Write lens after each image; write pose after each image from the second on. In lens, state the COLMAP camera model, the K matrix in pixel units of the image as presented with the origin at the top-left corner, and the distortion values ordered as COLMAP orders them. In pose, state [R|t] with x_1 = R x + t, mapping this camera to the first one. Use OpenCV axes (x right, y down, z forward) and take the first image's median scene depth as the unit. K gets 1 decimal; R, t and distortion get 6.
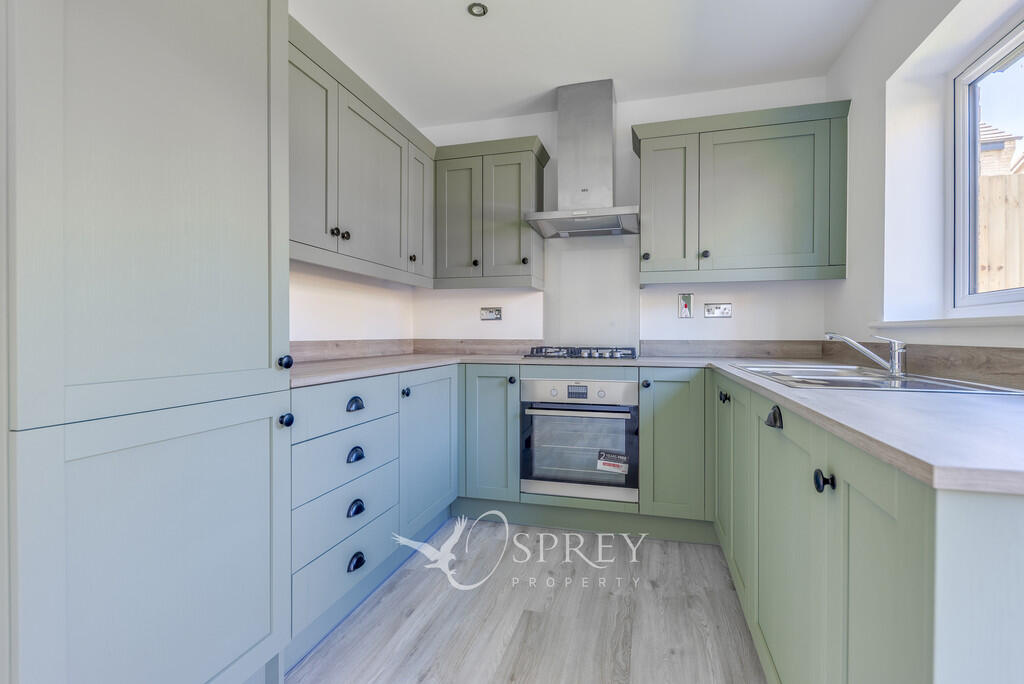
lens RADIAL K [[464.7, 0, 514.1], [0, 464.7, 337.9], [0, 0, 1]] dist [0.001067, -0.000545]
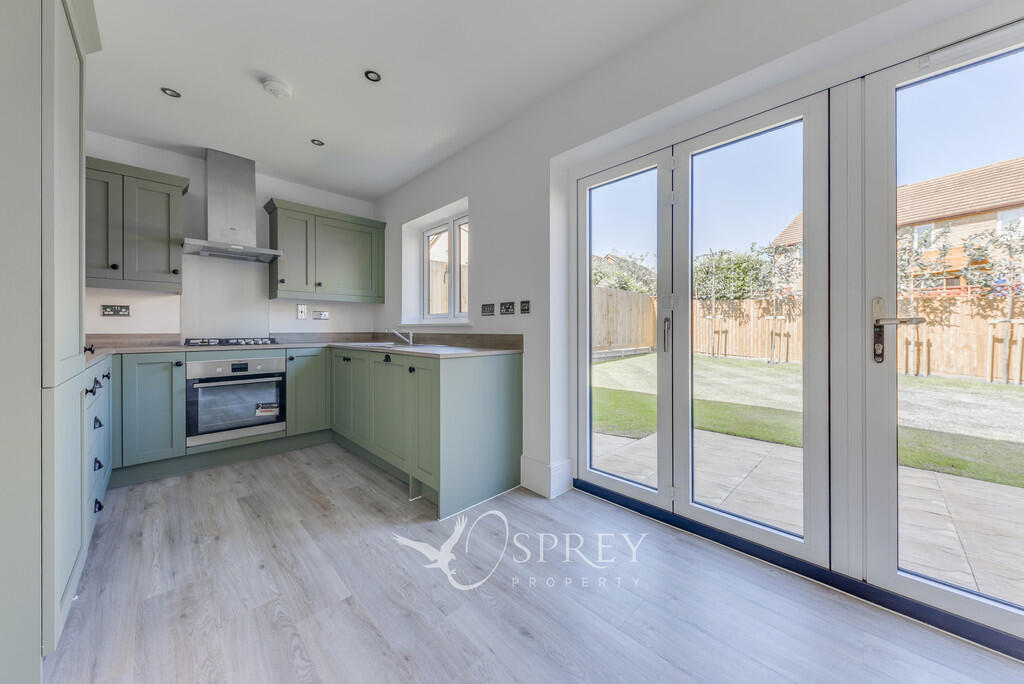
lens RADIAL K [[356.1, 0, 513.3], [0, 356.1, 329.5], [0, 0, 1]] dist [0.000691, 0.000036]
pose [[0.495736, -0.002165, 0.868471, -0.425374], [0.004332, 0.999991, 0.000020, -0.003151], [-0.868463, 0.003752, 0.495741, -0.339543]]
